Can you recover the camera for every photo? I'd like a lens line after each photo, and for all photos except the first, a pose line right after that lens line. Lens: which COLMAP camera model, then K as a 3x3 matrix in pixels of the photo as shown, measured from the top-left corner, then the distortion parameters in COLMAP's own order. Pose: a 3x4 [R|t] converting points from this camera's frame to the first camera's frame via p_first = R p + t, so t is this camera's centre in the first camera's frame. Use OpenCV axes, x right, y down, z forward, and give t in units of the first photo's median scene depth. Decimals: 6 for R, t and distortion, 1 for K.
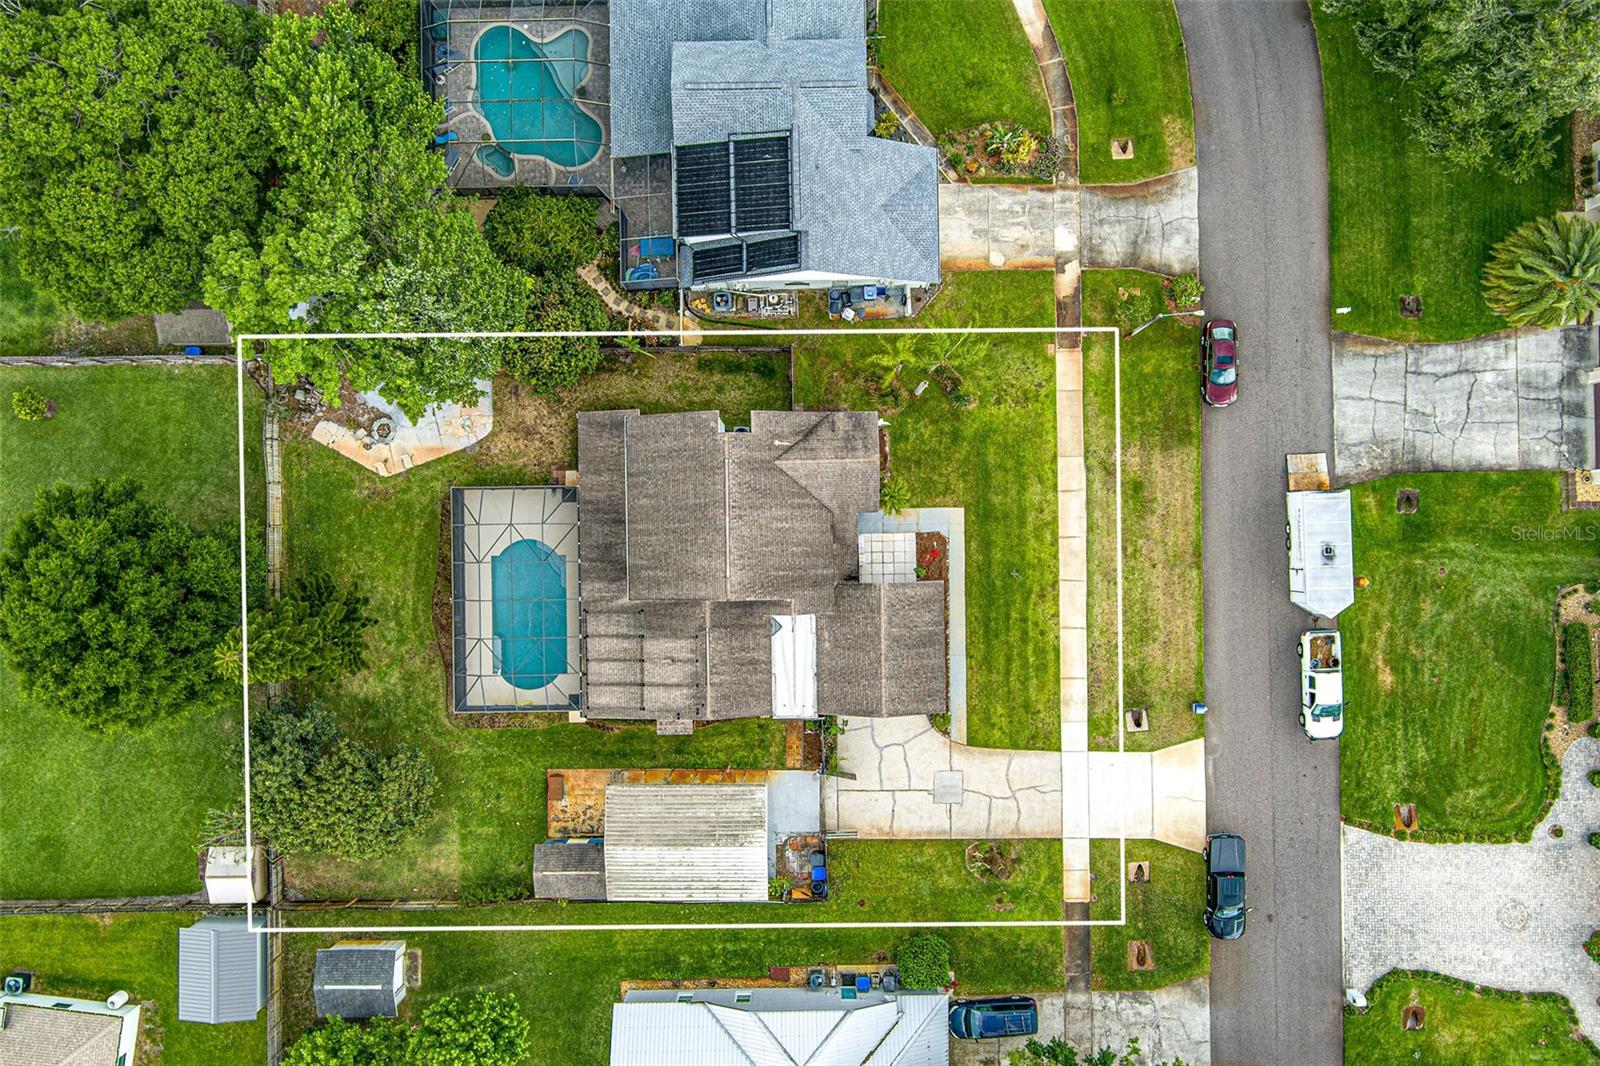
lens RADIAL K [[1285.4, 0, 800.0], [0, 1285.4, 533.0], [0, 0, 1]] dist [-0.000552, 0.004991]
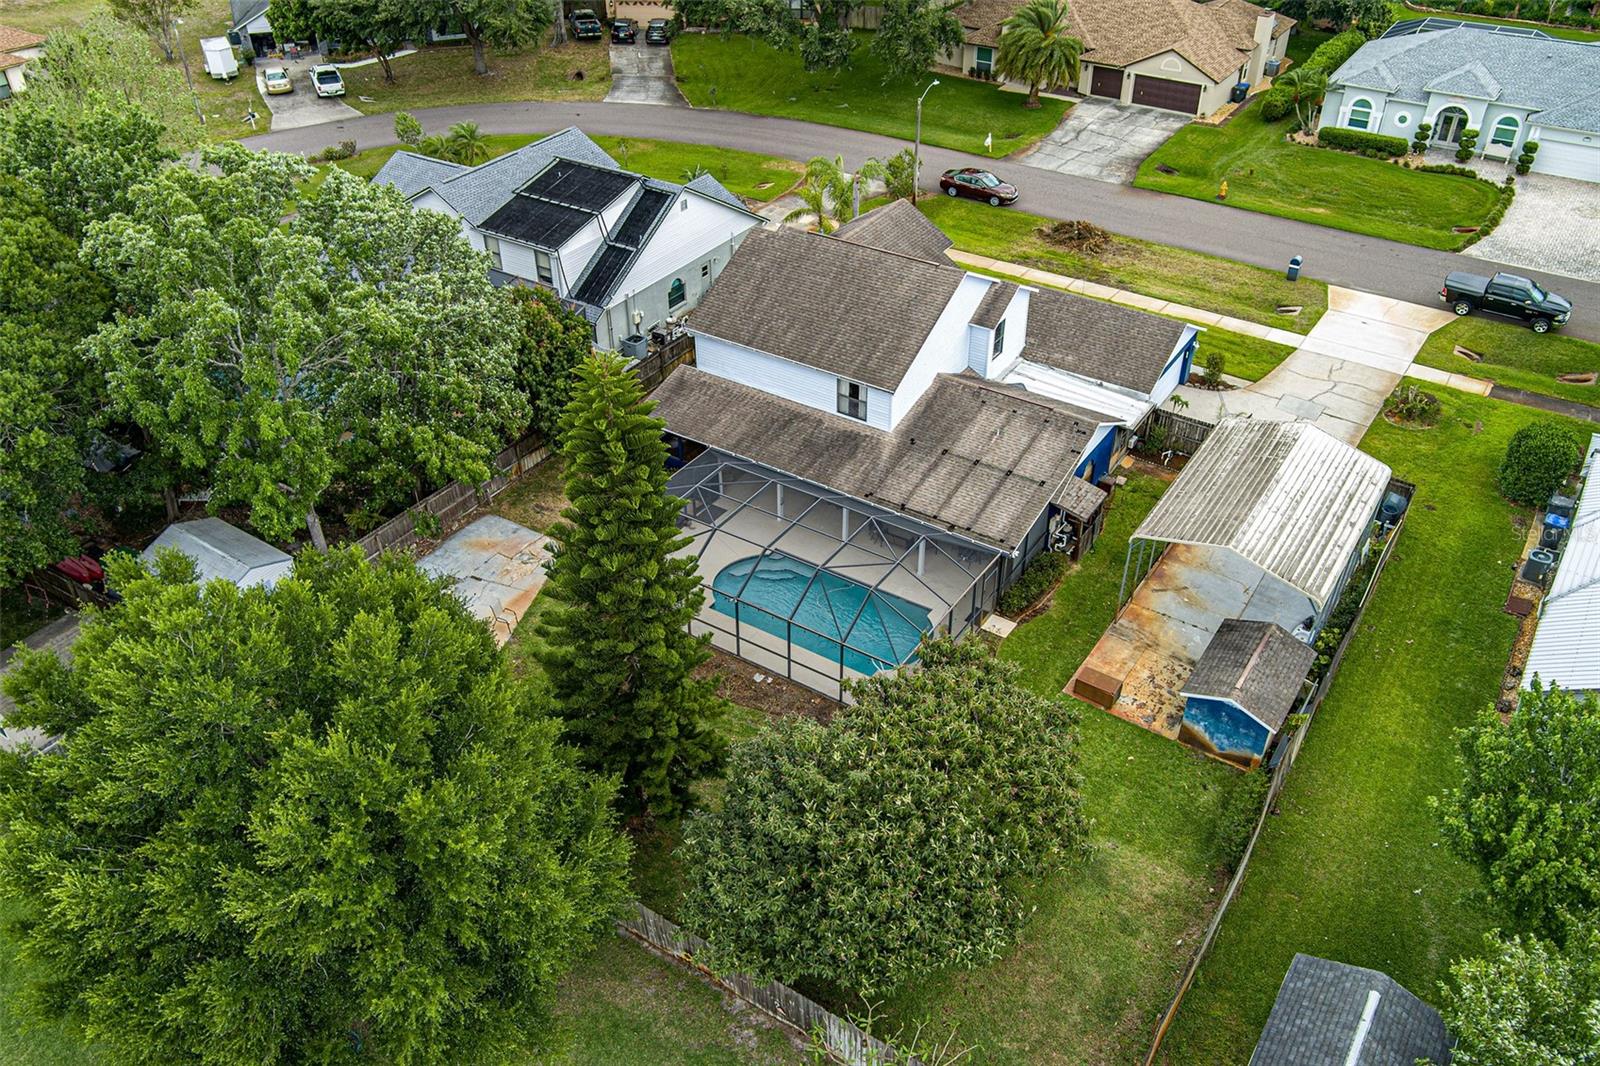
lens RADIAL K [[1285.4, 0, 800.0], [0, 1285.4, 533.0], [0, 0, 1]] dist [-0.000552, 0.004991]
pose [[0.559930, -0.489860, 0.668218, -0.612033], [0.828540, 0.331460, -0.451283, 0.321968], [-0.000422, 0.806332, 0.591463, 0.594580]]
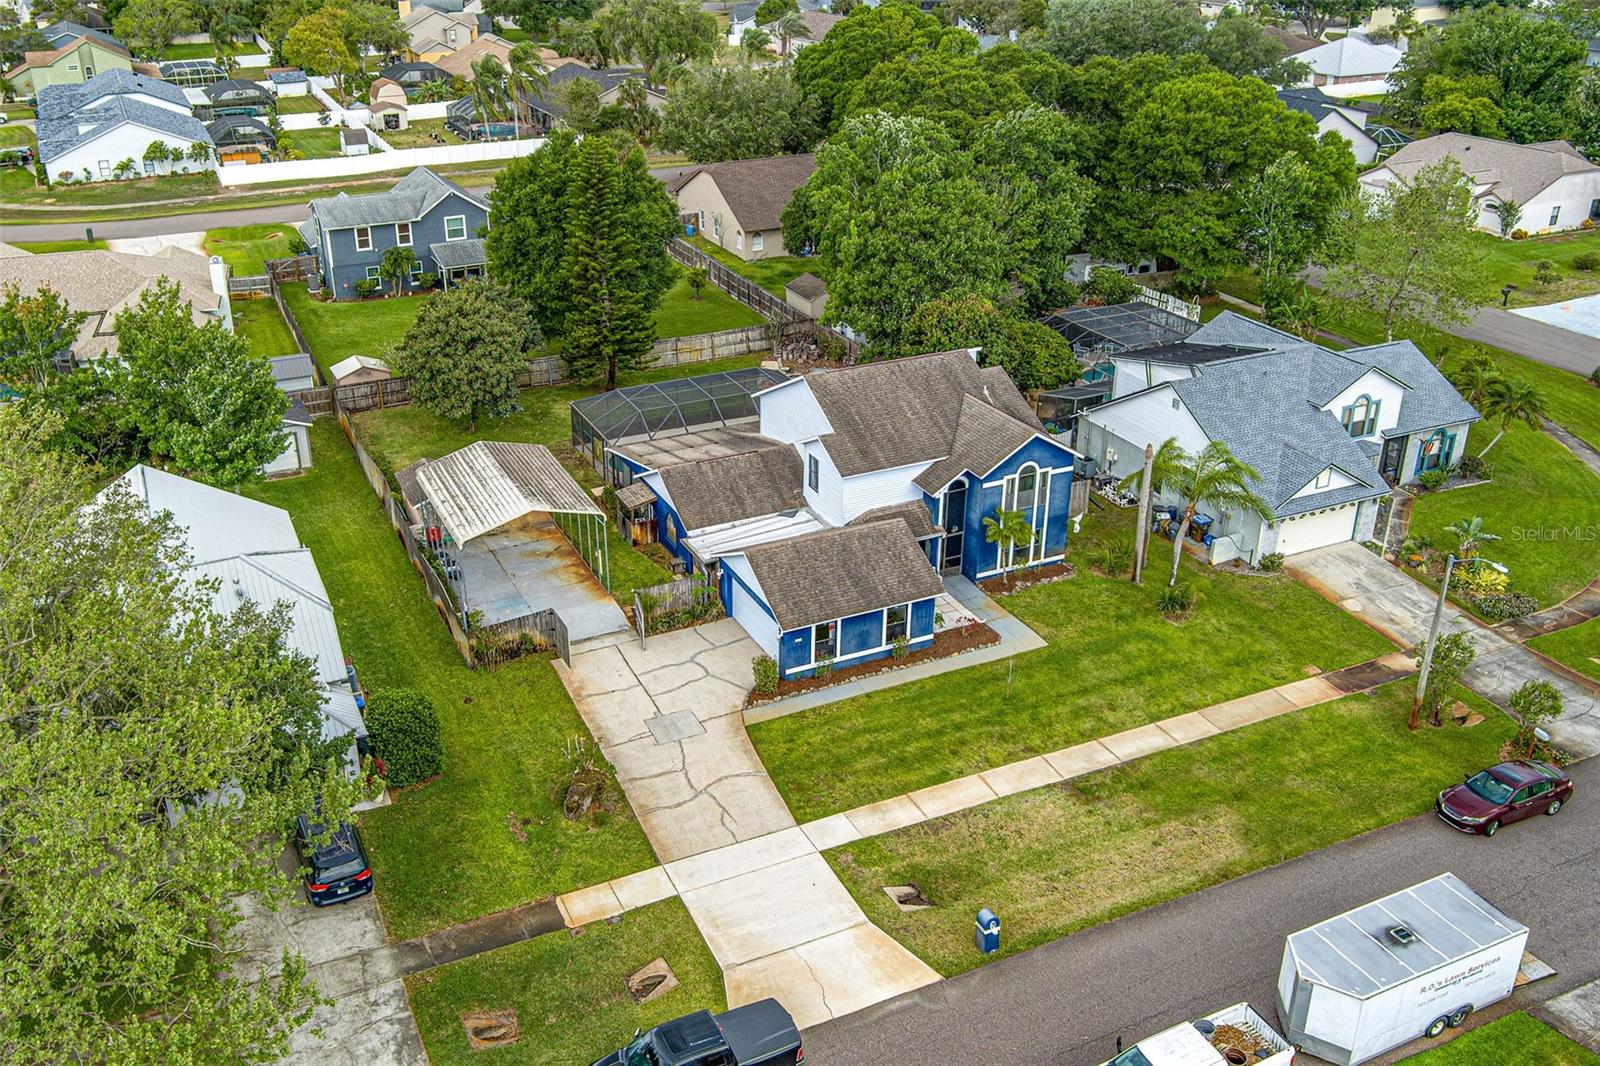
lens RADIAL K [[1408.7, 0, 730.0], [0, 1408.7, 492.4], [0, 0, 1]] dist [-0.003115, 0.001305]
pose [[0.391798, 0.372460, -0.841289, 0.678696], [-0.919923, 0.173872, -0.351441, 0.399850], [0.015379, 0.911615, 0.410757, 0.594607]]
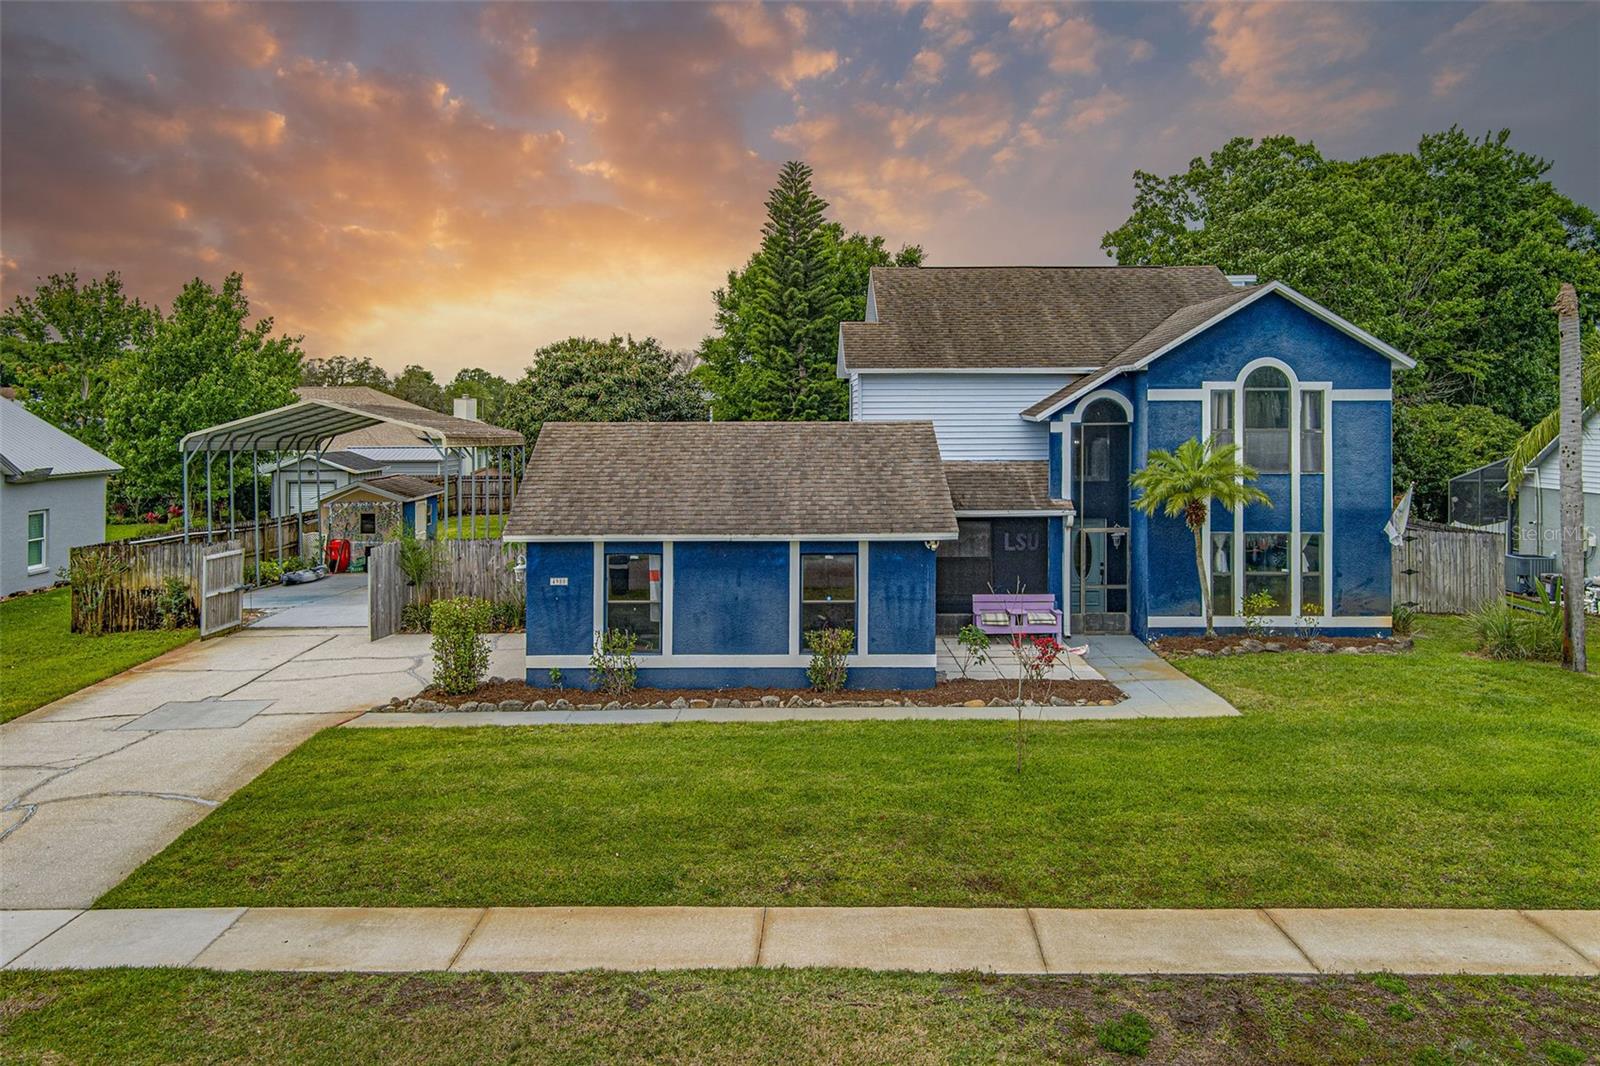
lens RADIAL K [[1292.7, 0, 798.2], [0, 1292.7, 414.8], [0, 0, 1]] dist [-0.007460, 0.016174]
pose [[-0.012396, -0.001240, -0.999922, 0.385764], [-0.999905, 0.006055, 0.012388, 0.066363], [0.006039, 0.999981, -0.001315, 0.931202]]
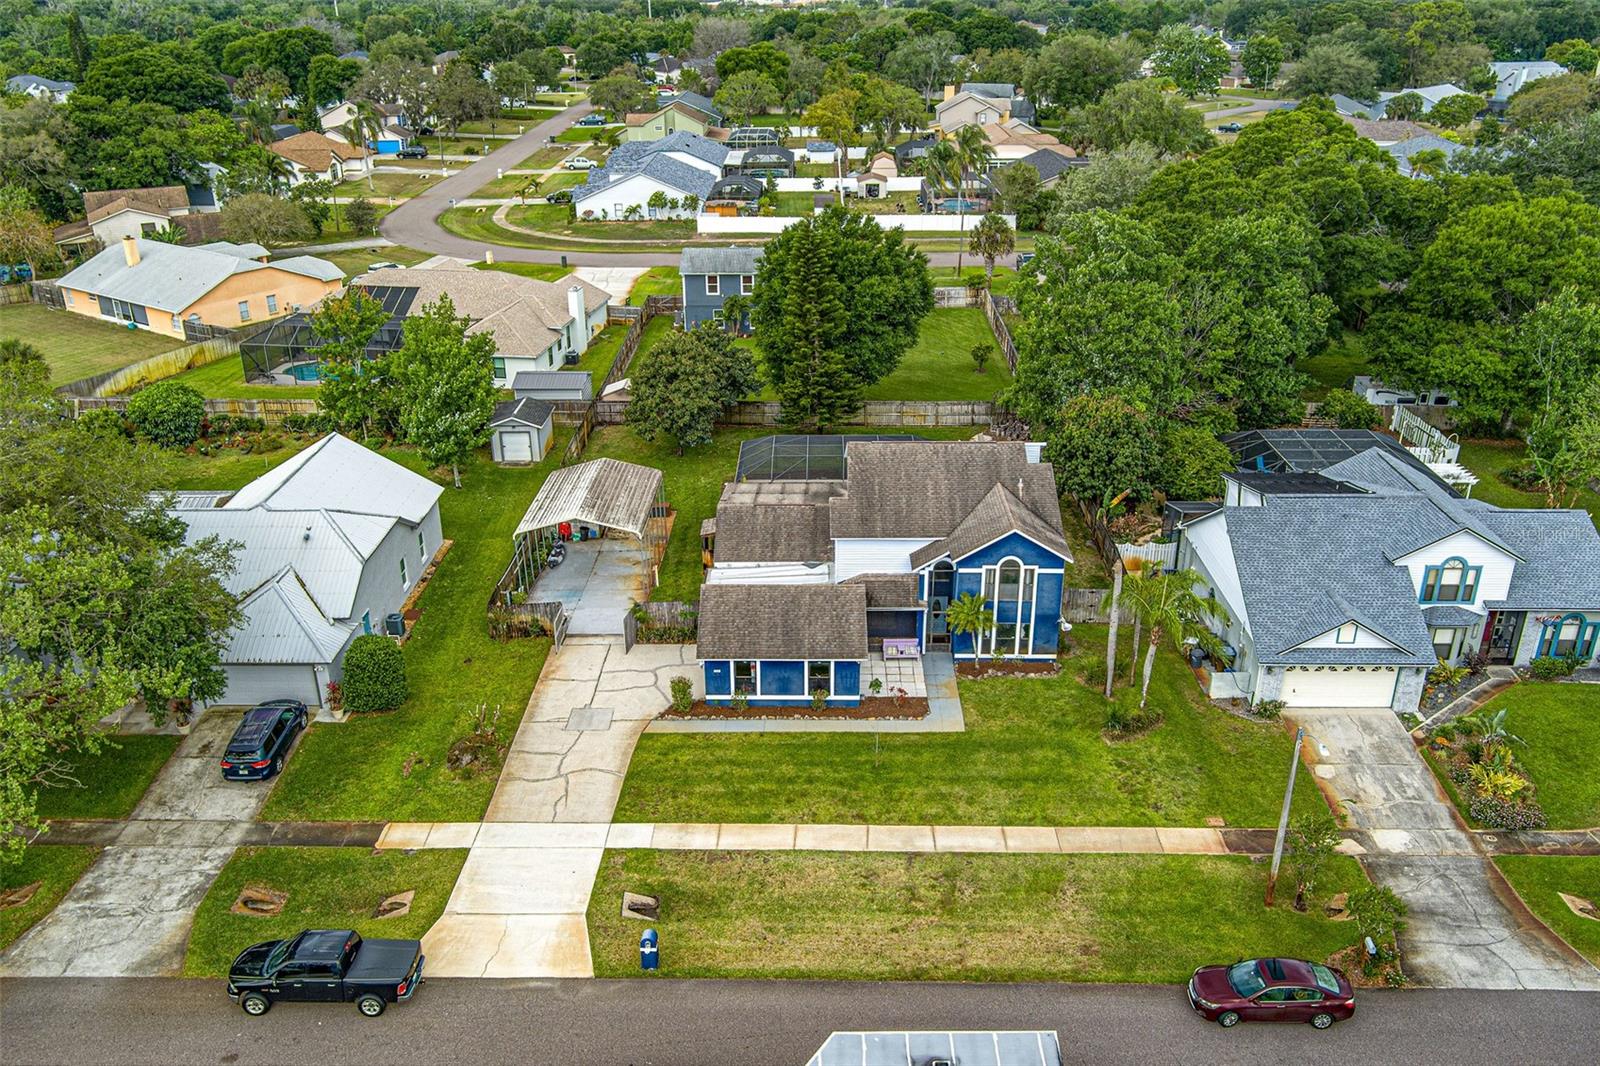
lens RADIAL K [[1285.4, 0, 800.0], [0, 1285.4, 533.0], [0, 0, 1]] dist [-0.000552, 0.004991]
pose [[-0.031373, 0.404148, -0.914156, 0.750020], [-0.999448, -0.002643, 0.033131, 0.050142], [0.010974, 0.914690, 0.404007, 0.593823]]
